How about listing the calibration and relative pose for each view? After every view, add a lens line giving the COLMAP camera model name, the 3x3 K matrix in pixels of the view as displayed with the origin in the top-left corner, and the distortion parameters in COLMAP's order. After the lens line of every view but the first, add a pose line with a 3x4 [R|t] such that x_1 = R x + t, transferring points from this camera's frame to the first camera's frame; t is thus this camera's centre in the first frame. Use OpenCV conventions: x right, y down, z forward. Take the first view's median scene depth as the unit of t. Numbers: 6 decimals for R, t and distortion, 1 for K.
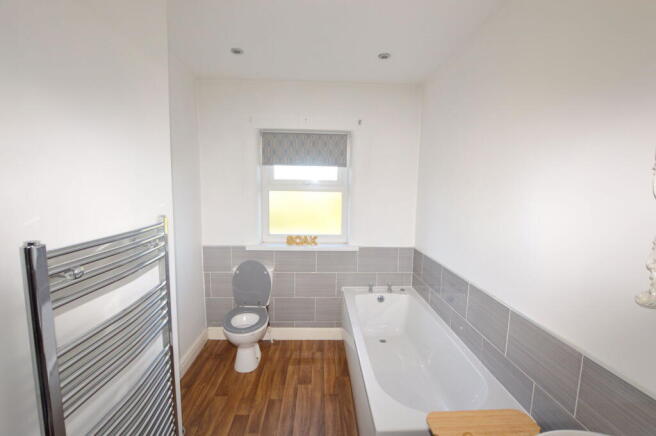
lens RADIAL K [[295.9, 0, 328.0], [0, 295.9, 218.0], [0, 0, 1]] dist [-0.001249, -0.000080]
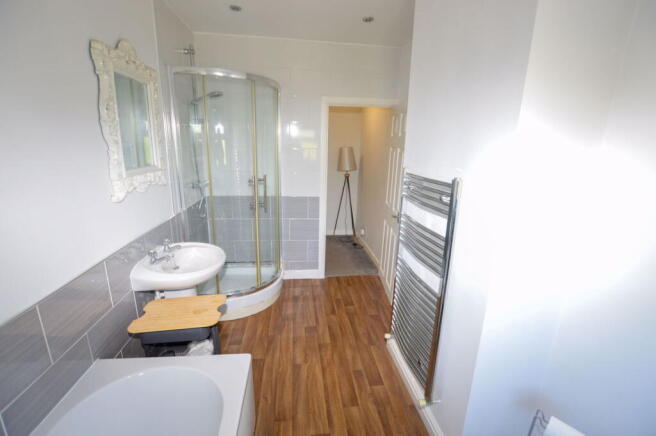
lens RADIAL K [[295.9, 0, 328.0], [0, 295.9, 218.0], [0, 0, 1]] dist [-0.001249, -0.000080]
pose [[-0.996613, 0.006651, -0.081960, -0.051205], [-0.022166, 0.938100, 0.345655, -0.199110], [0.079186, 0.346301, -0.934775, 1.758376]]
